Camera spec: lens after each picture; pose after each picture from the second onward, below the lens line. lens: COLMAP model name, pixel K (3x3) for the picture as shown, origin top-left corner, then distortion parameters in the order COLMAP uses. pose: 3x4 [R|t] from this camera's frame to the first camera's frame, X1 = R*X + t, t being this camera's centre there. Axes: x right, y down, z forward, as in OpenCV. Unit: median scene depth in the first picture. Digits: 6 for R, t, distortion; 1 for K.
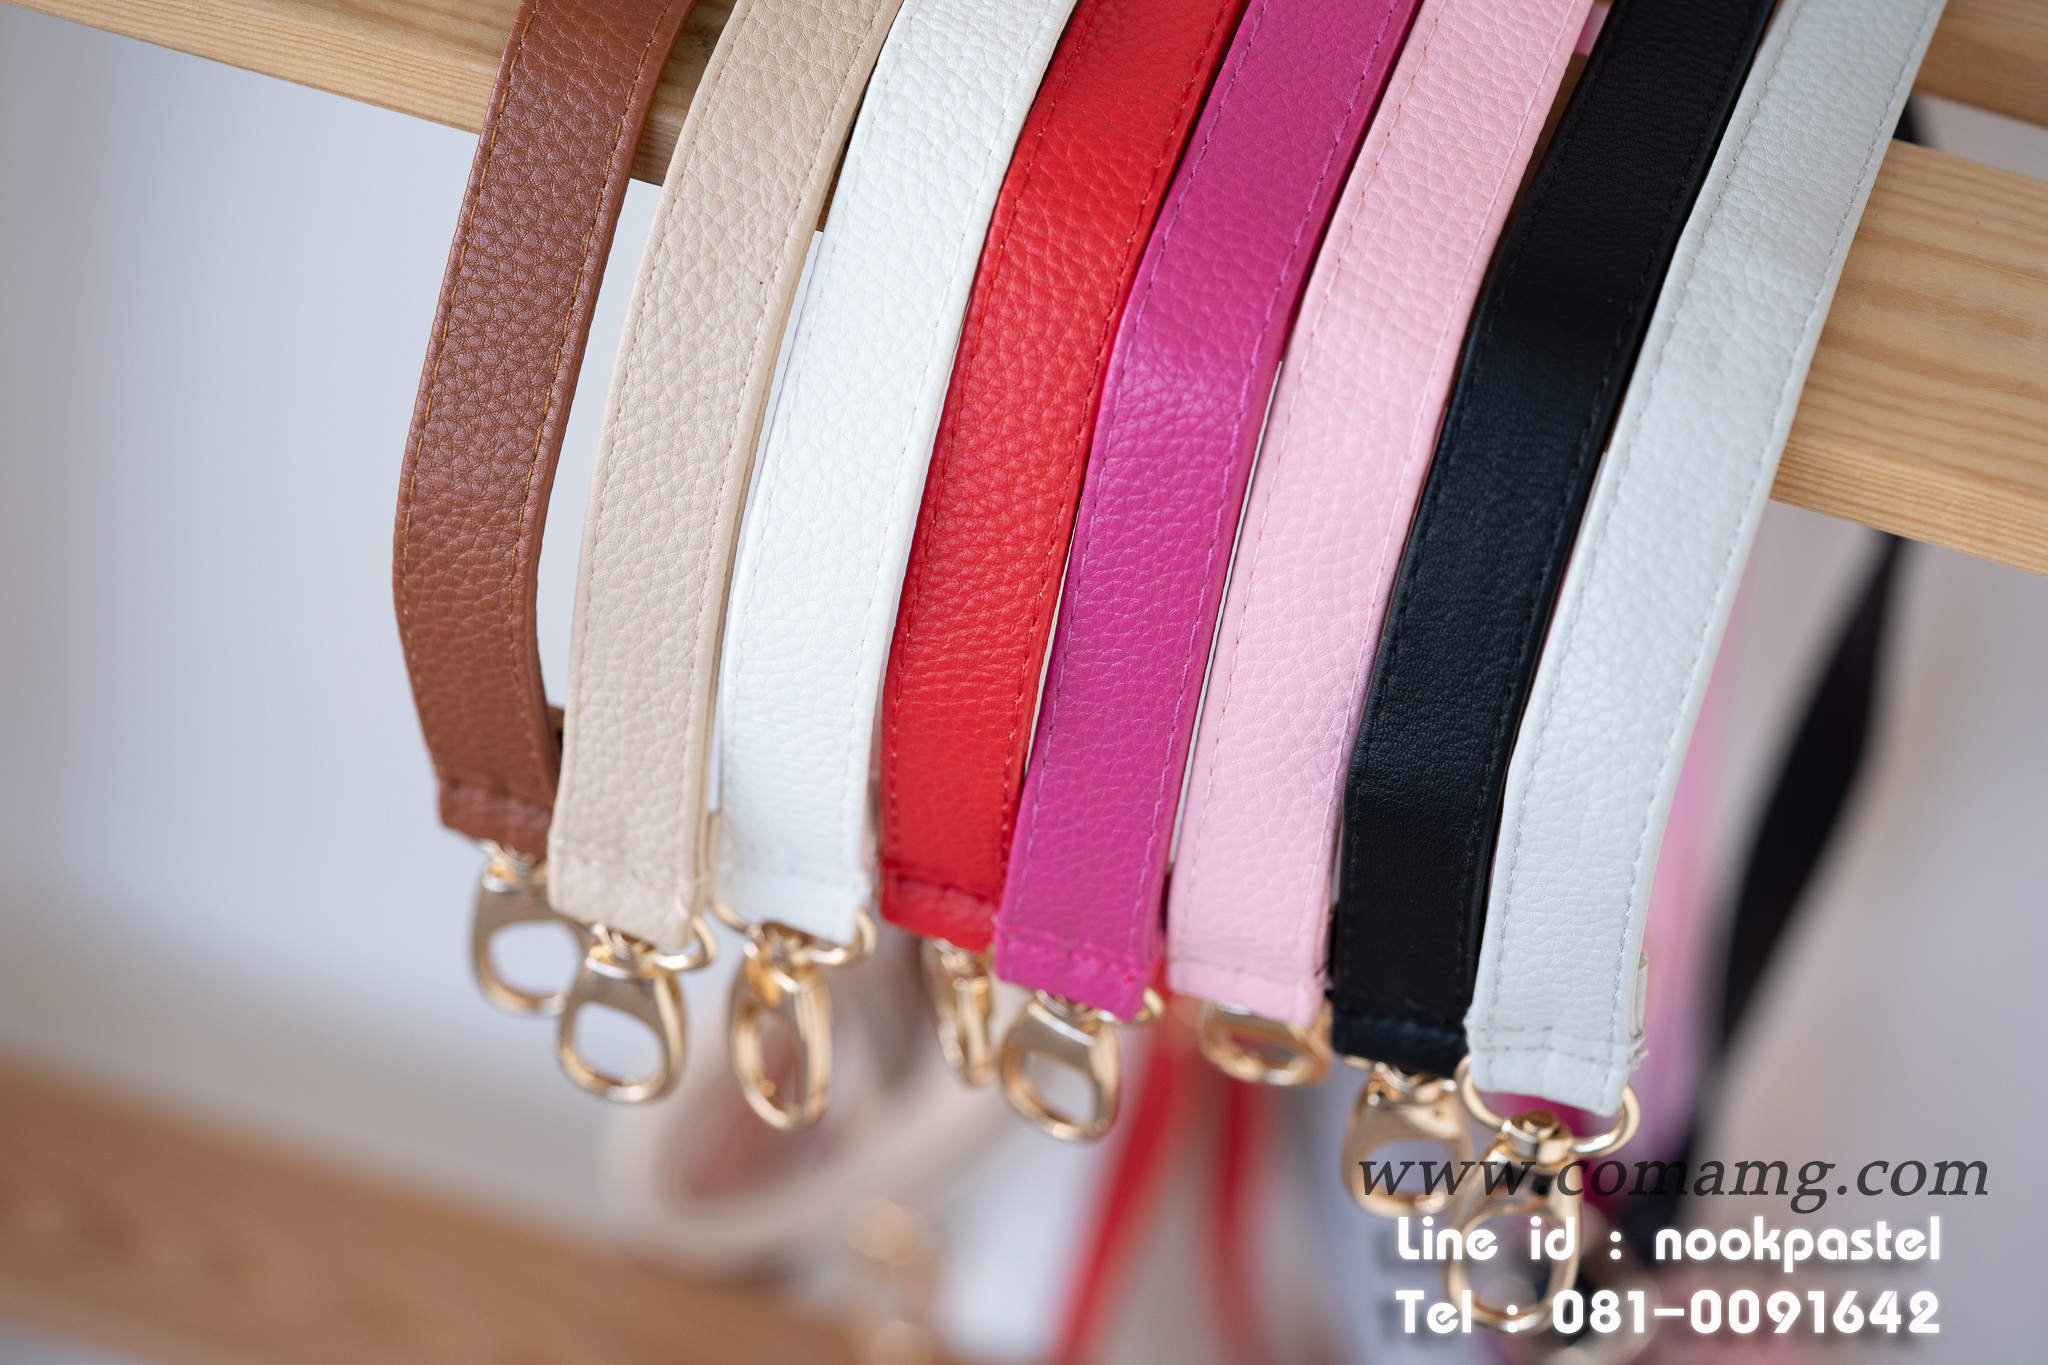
lens RADIAL K [[6200.7, 0, 1024.0], [0, 6200.7, 682.5], [0, 0, 1]] dist [-0.263235, -0.268363]
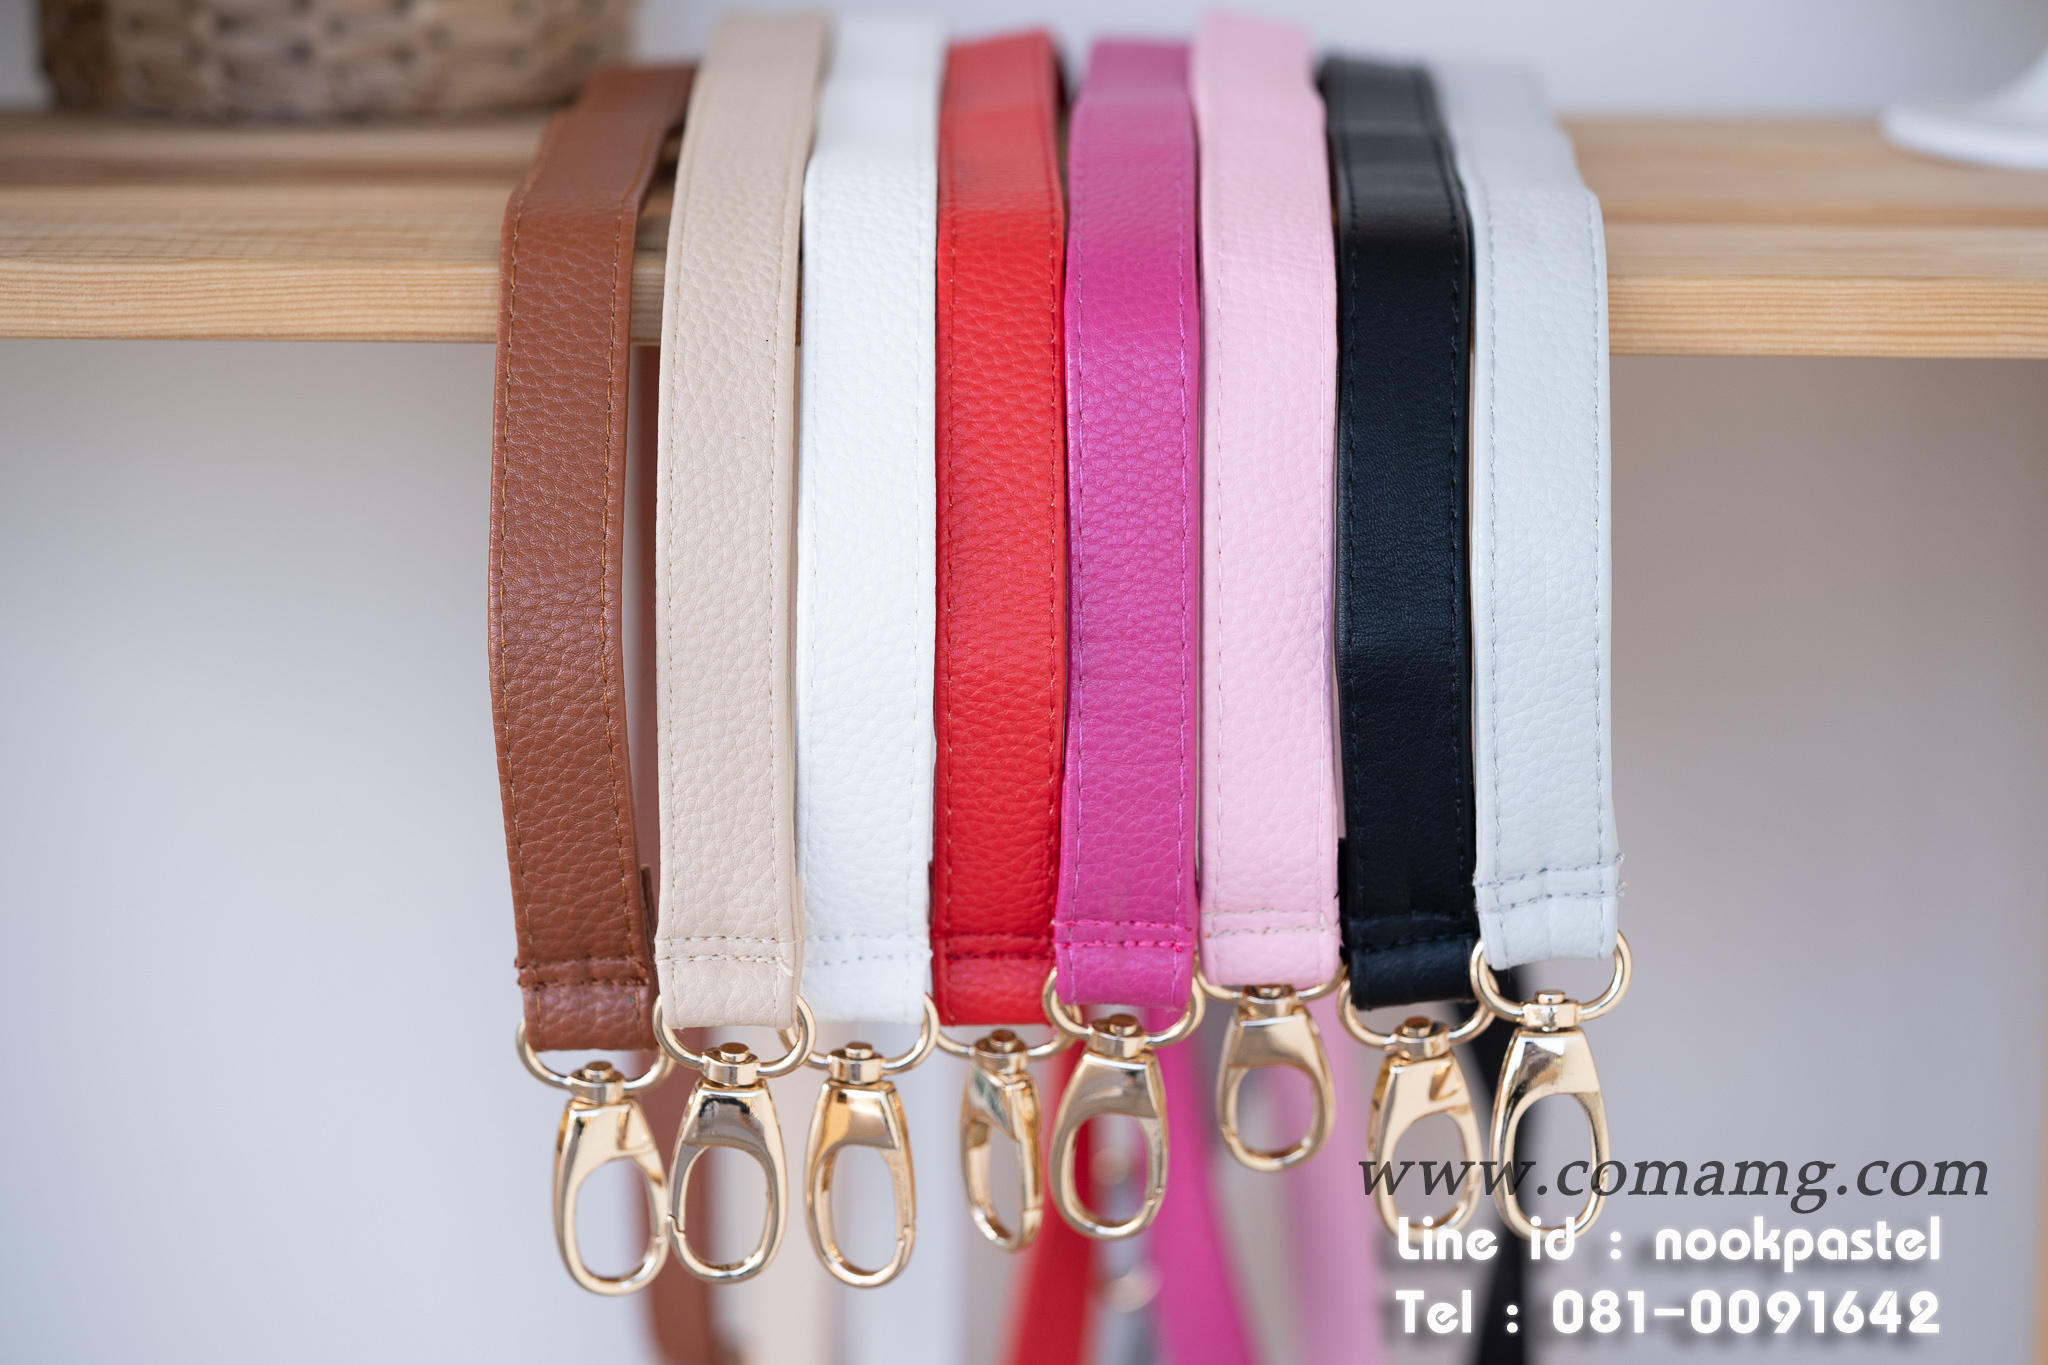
lens RADIAL K [[6200.7, 0, 1024.0], [0, 6200.7, 682.5], [0, 0, 1]] dist [-0.263235, -0.268363]
pose [[0.948733, -0.160706, 0.272175, -0.328819], [0.277993, 0.834036, -0.476555, 0.570242], [-0.150418, 0.527786, 0.835952, 0.022095]]
